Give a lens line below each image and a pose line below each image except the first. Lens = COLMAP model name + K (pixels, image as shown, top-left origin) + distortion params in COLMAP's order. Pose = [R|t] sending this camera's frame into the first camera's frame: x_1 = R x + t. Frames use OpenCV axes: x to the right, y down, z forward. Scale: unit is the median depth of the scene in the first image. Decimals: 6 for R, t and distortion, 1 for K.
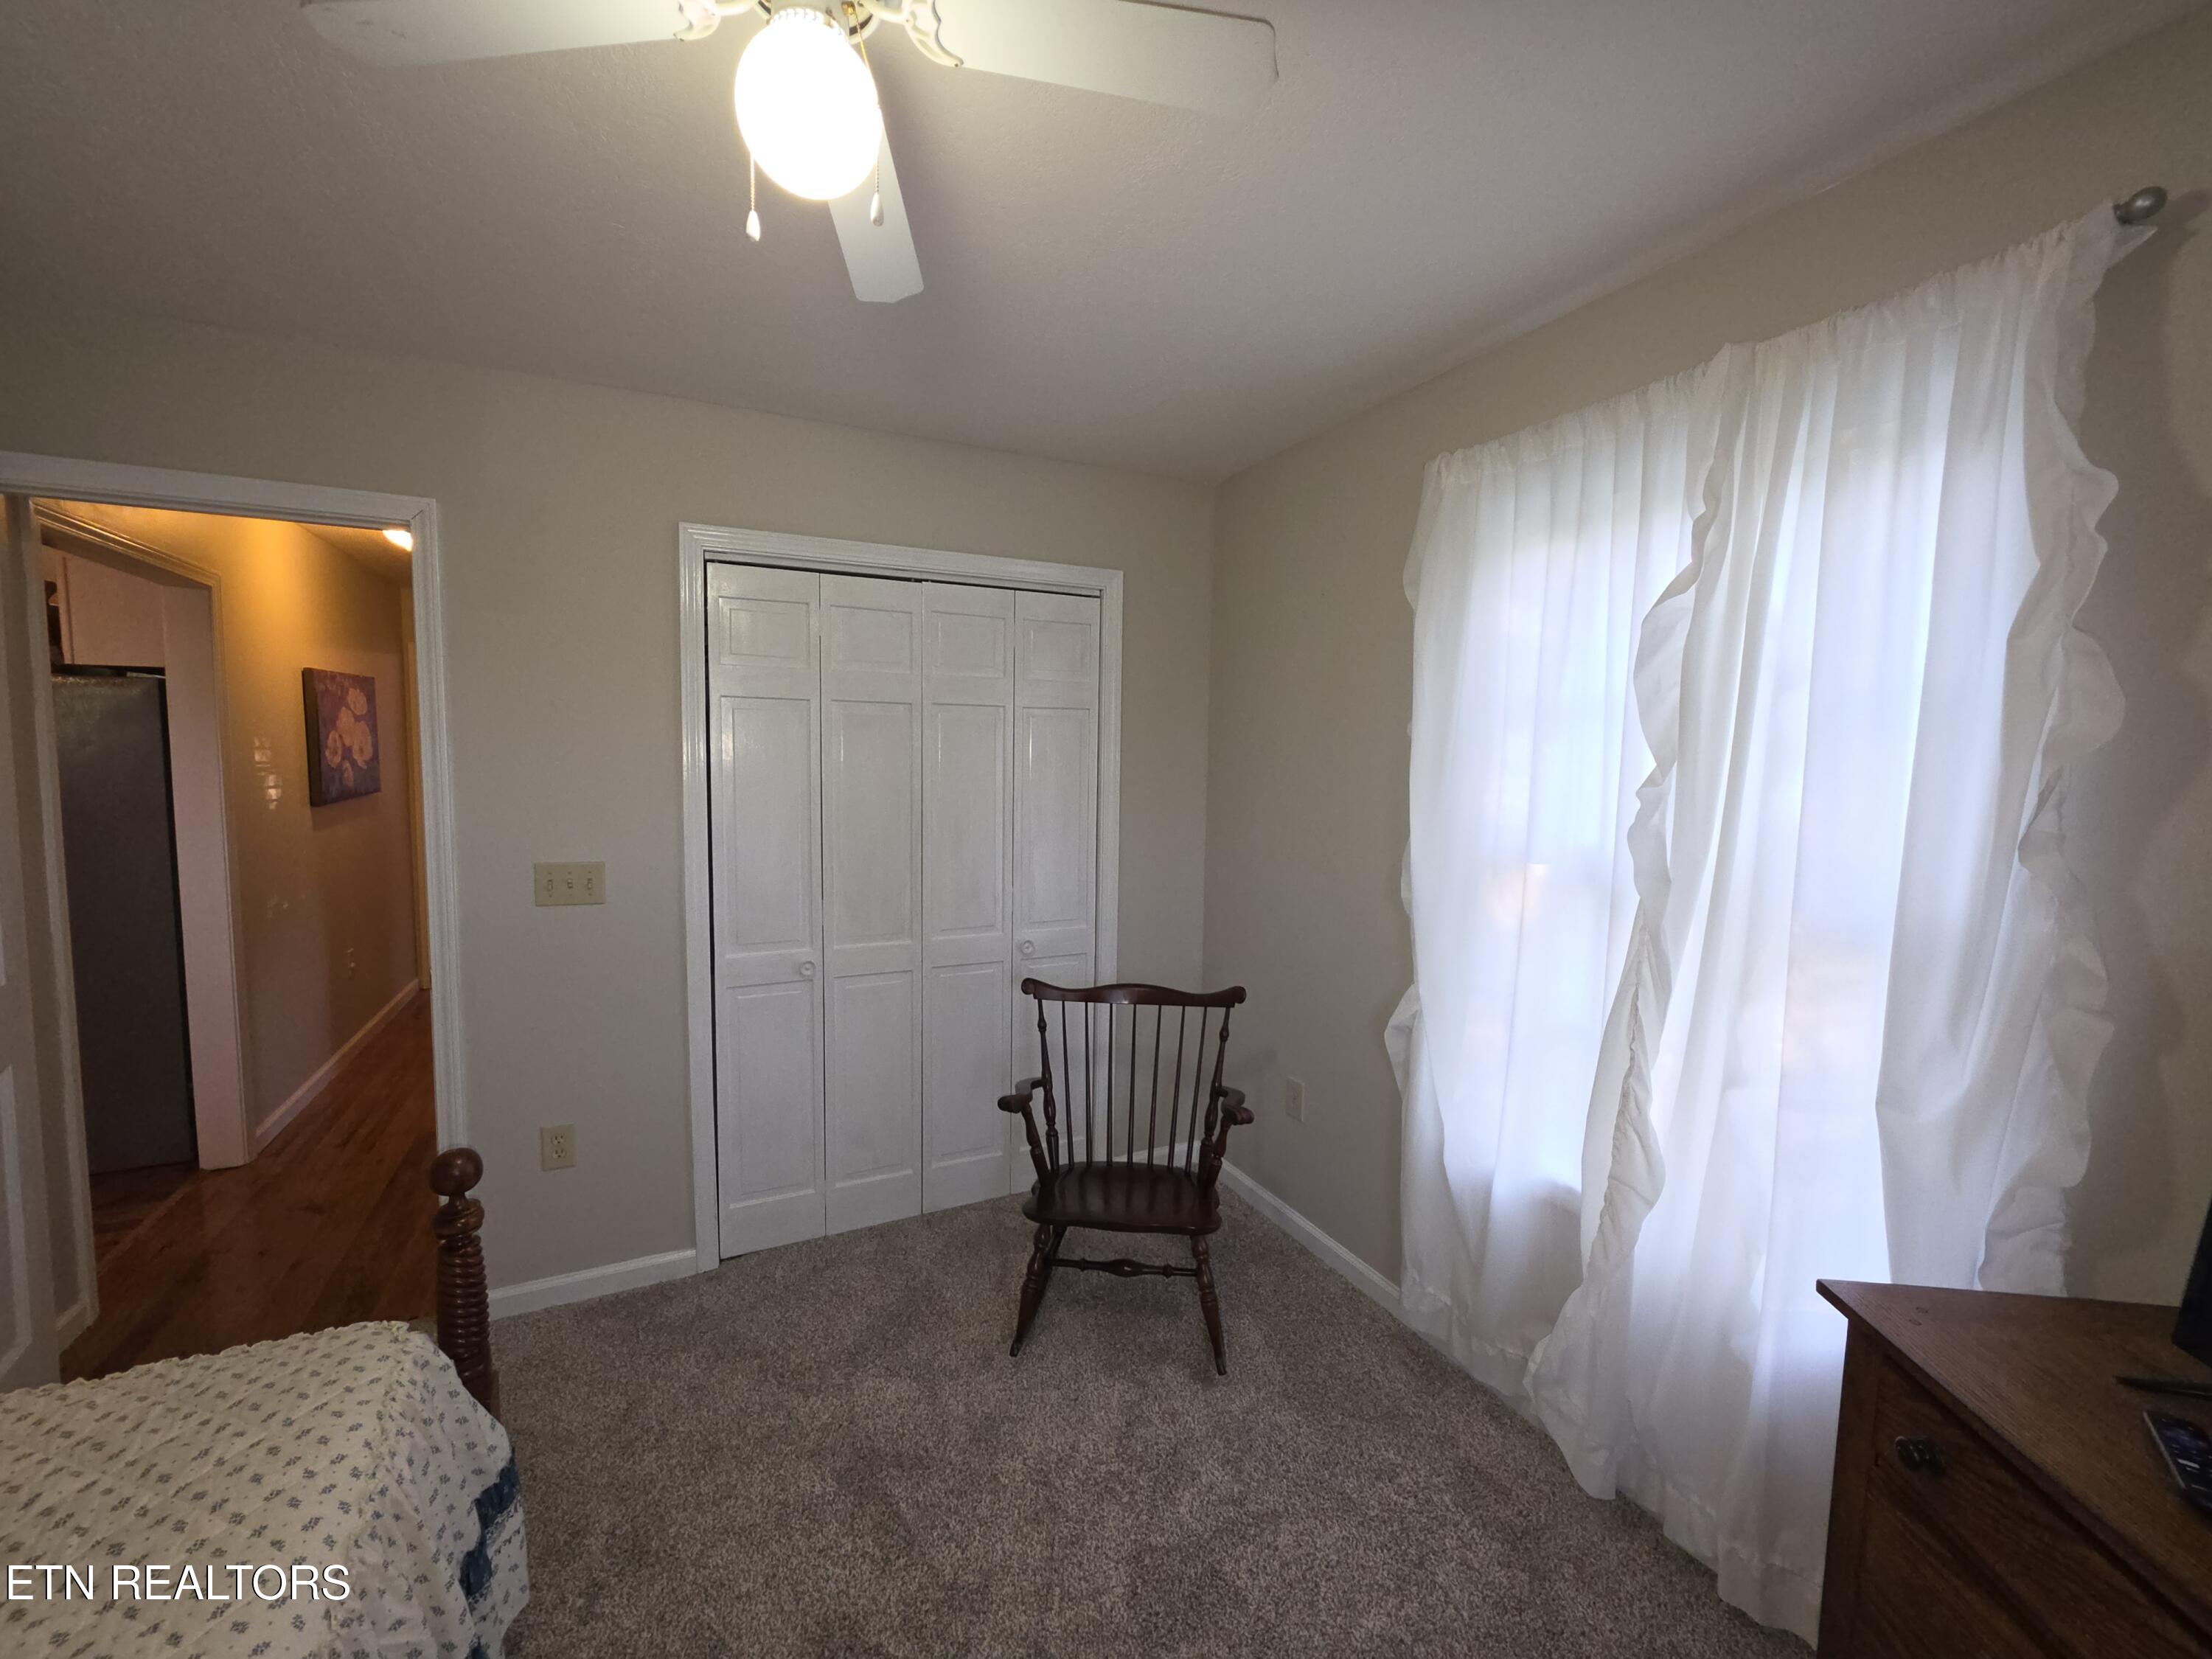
lens RADIAL K [[880.2, 0, 1108.5], [0, 880.2, 828.5], [0, 0, 1]] dist [-0.007131, 0.001062]
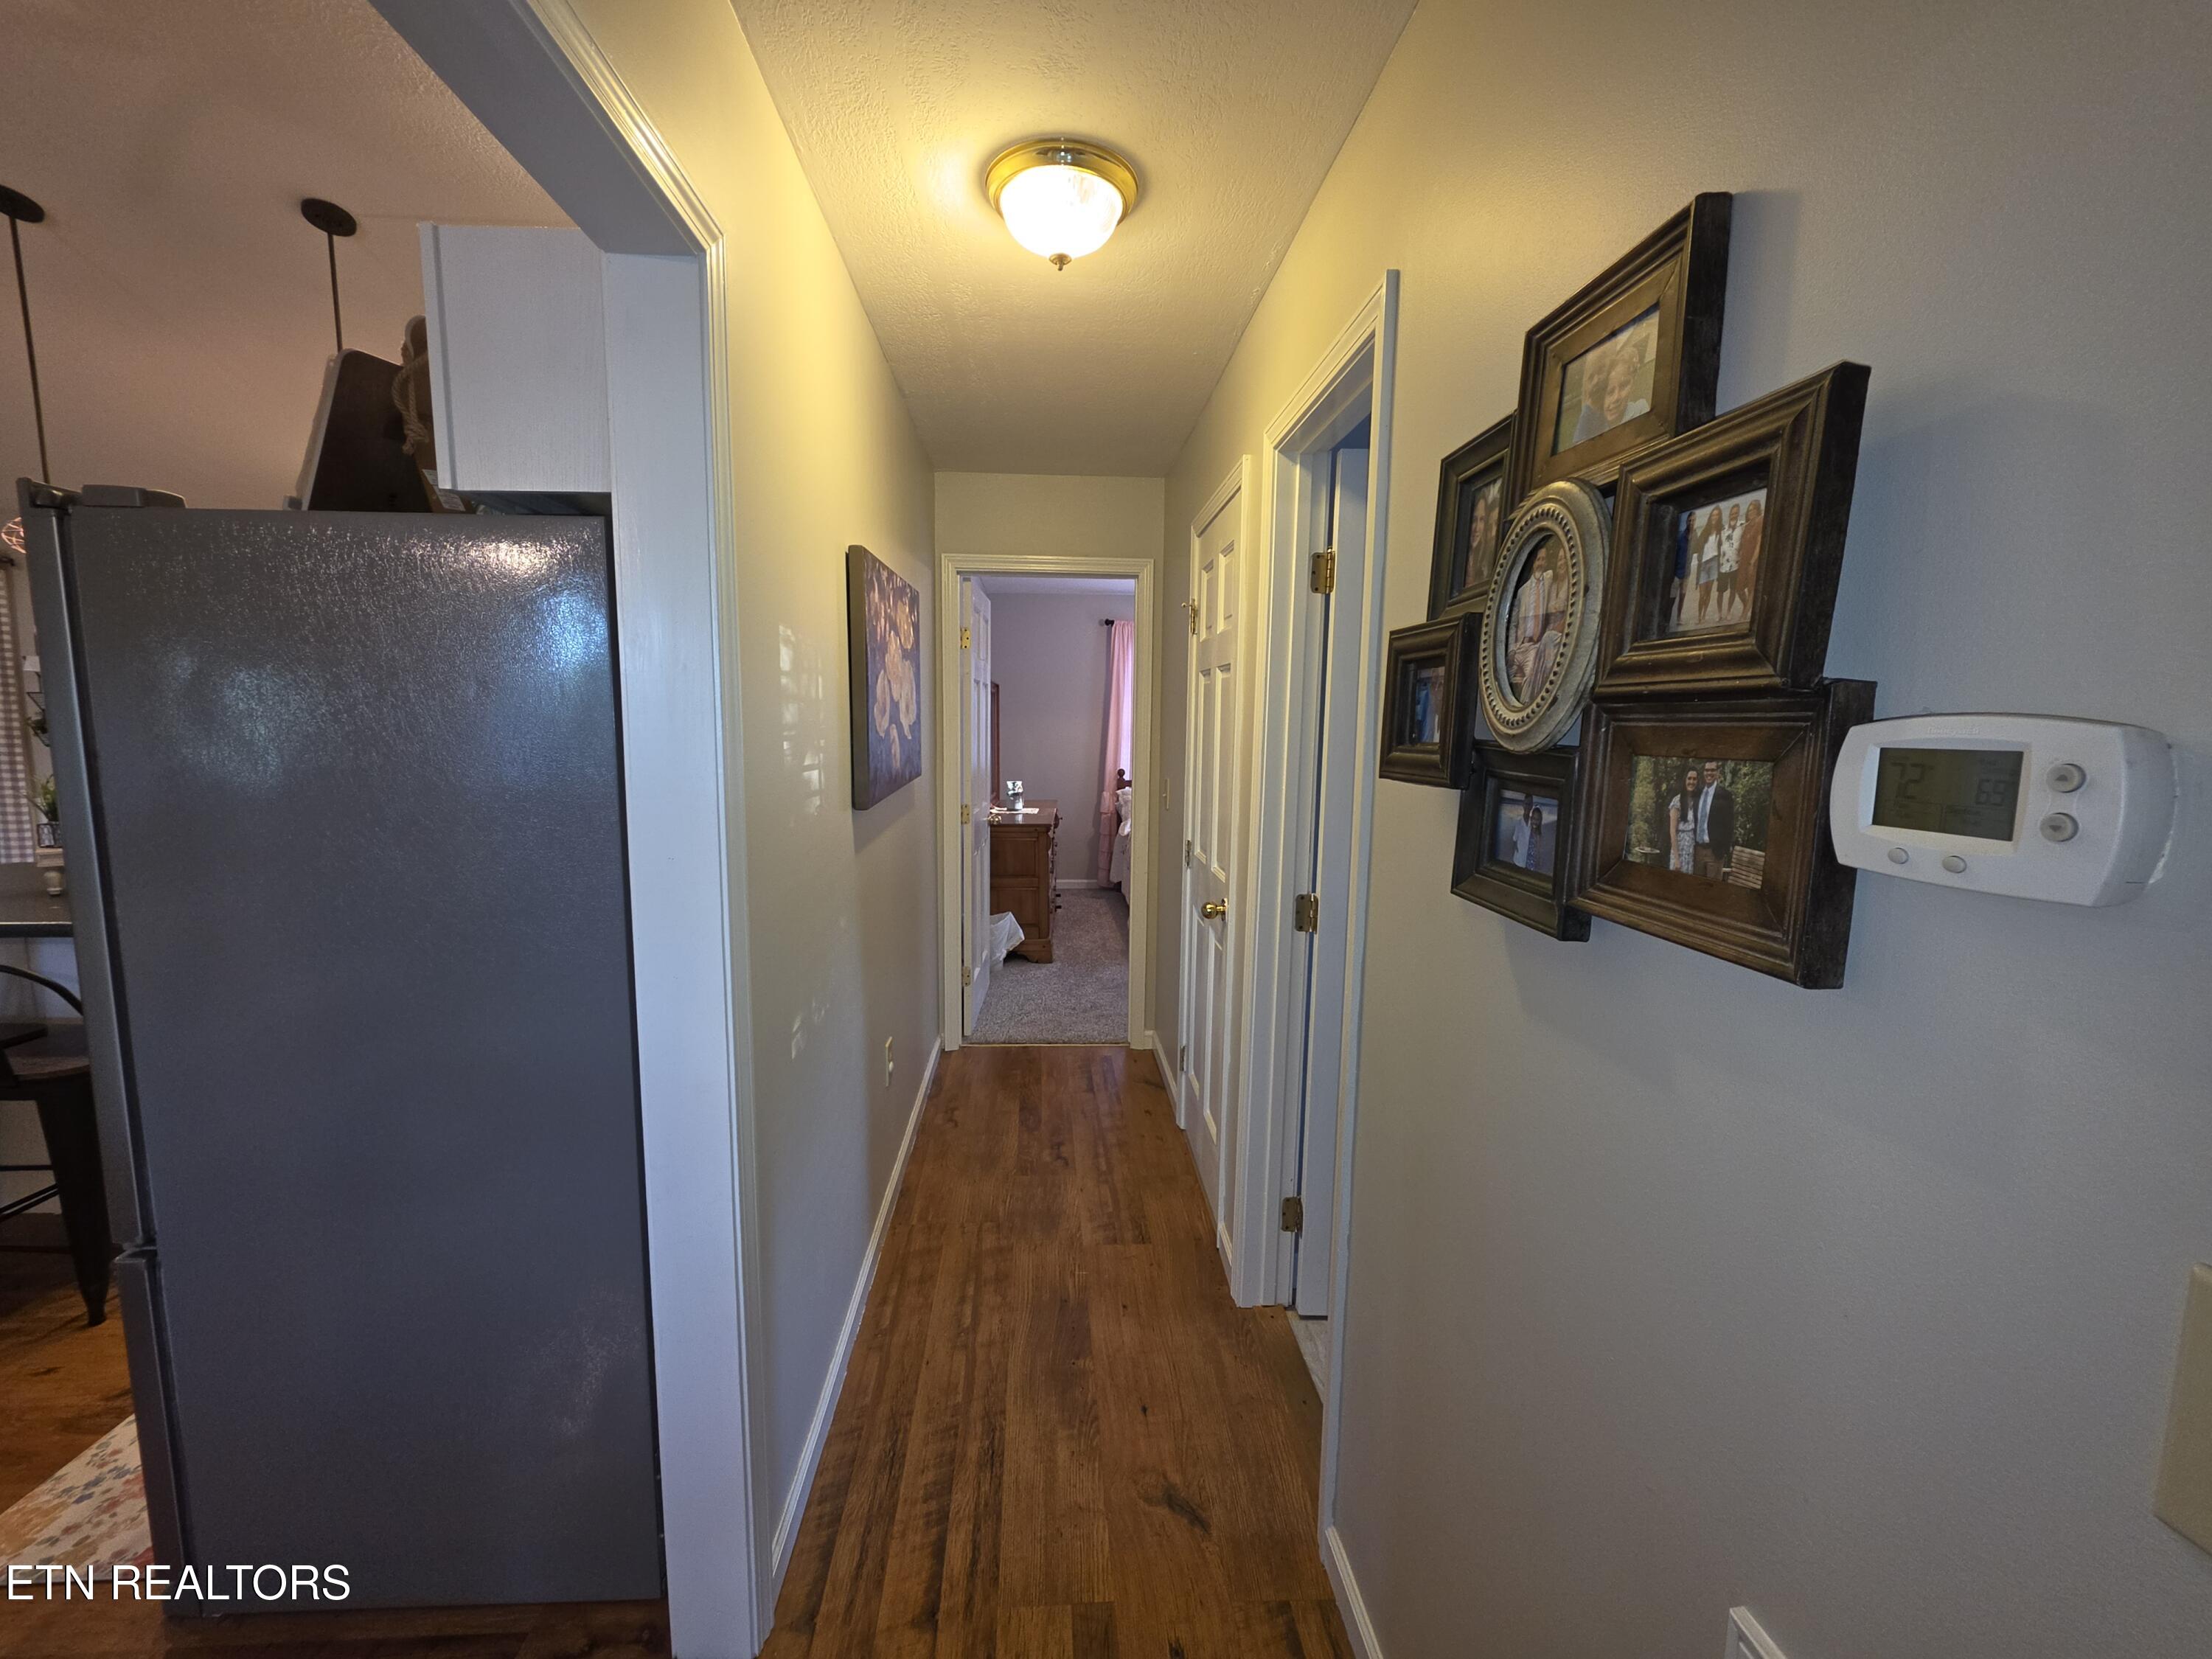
lens RADIAL K [[880.2, 0, 1099.9], [0, 880.2, 835.5], [0, 0, 1]] dist [-0.007131, 0.001062]
pose [[0.918295, 0.044955, -0.393336, -0.513026], [-0.028810, 0.998486, 0.046857, -0.035564], [0.394847, -0.031696, 0.918200, 0.516545]]
